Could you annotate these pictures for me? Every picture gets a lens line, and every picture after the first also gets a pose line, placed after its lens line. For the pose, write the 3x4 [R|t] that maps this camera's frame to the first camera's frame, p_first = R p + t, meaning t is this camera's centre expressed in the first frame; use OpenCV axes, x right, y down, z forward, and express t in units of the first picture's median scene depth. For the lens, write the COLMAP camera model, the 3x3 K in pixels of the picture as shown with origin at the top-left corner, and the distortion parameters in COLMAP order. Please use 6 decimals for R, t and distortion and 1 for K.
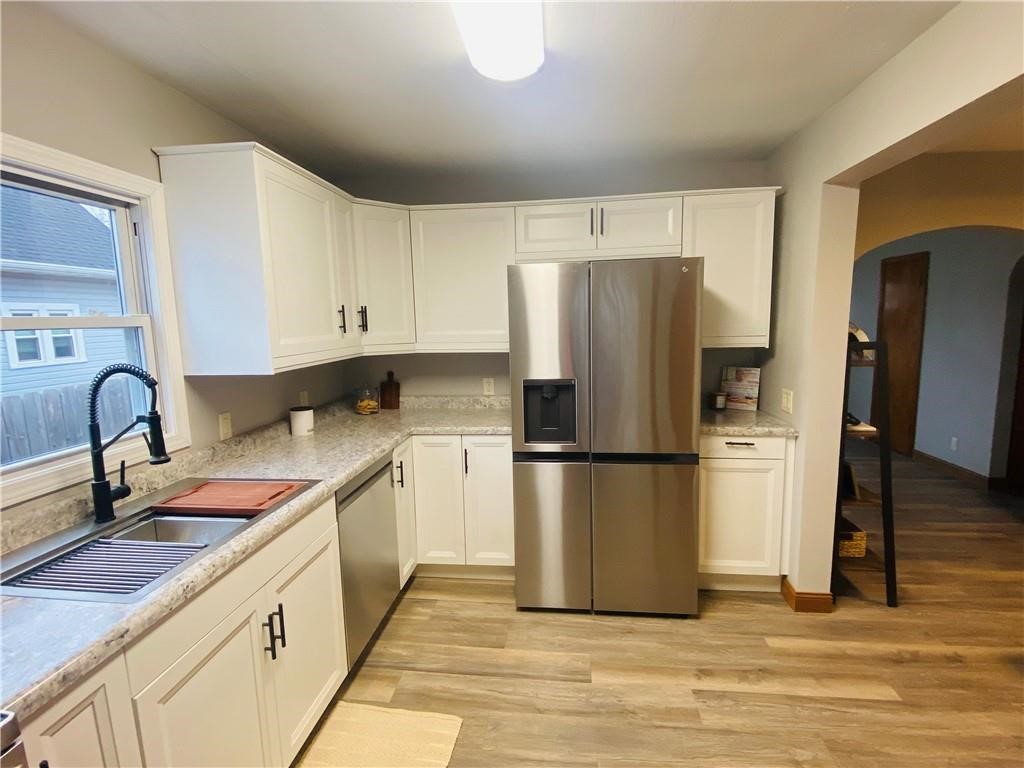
lens RADIAL K [[497.0, 0, 515.3], [0, 497.0, 378.9], [0, 0, 1]] dist [0.005791, -0.006647]
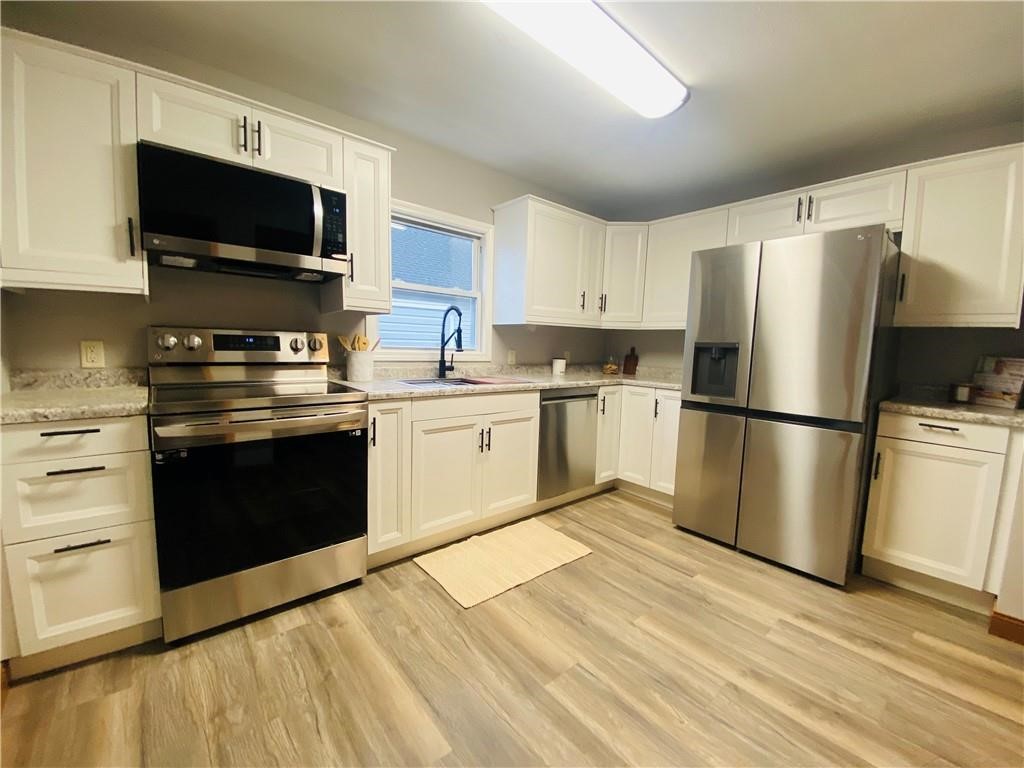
lens RADIAL K [[408.7, 0, 510.4], [0, 408.7, 385.0], [0, 0, 1]] dist [-0.010225, -0.004381]
pose [[0.720390, 0.111566, -0.684537, 0.409008], [-0.129730, 0.991233, 0.025027, 0.146911], [0.681329, 0.070776, 0.728548, -0.072114]]
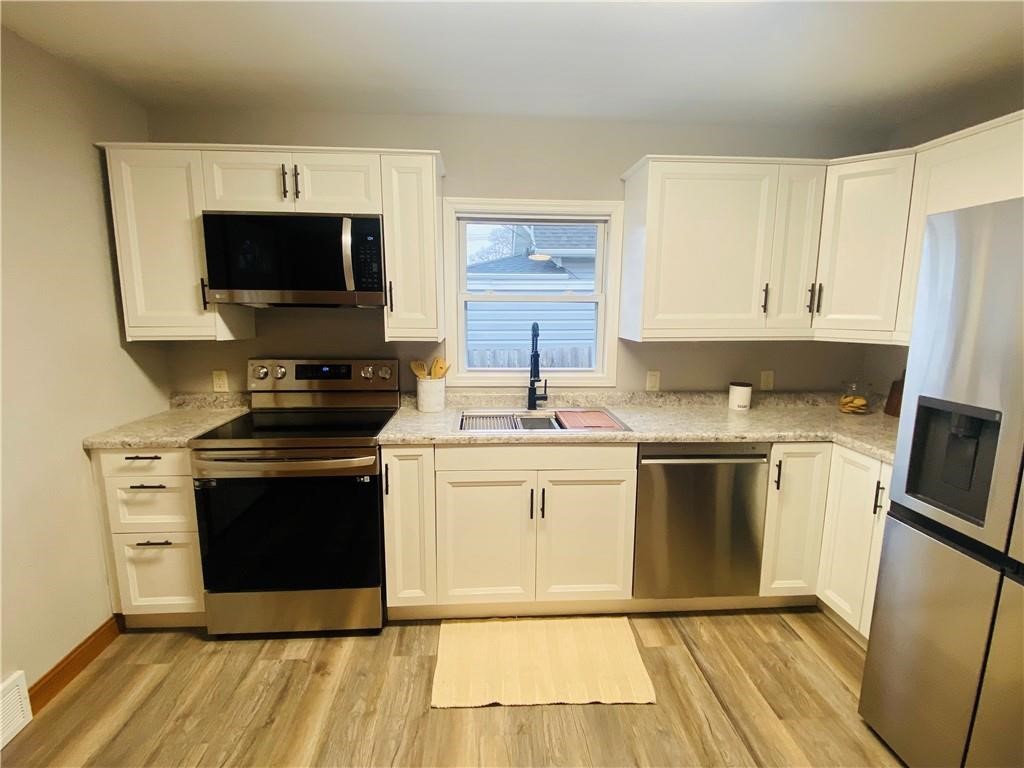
lens RADIAL K [[497.0, 0, 510.2], [0, 497.0, 382.4], [0, 0, 1]] dist [0.005791, -0.006647]
pose [[0.168784, 0.171919, -0.970544, 0.556741], [-0.130487, 0.979902, 0.150884, -0.043458], [0.976978, 0.101176, 0.187825, 0.367972]]
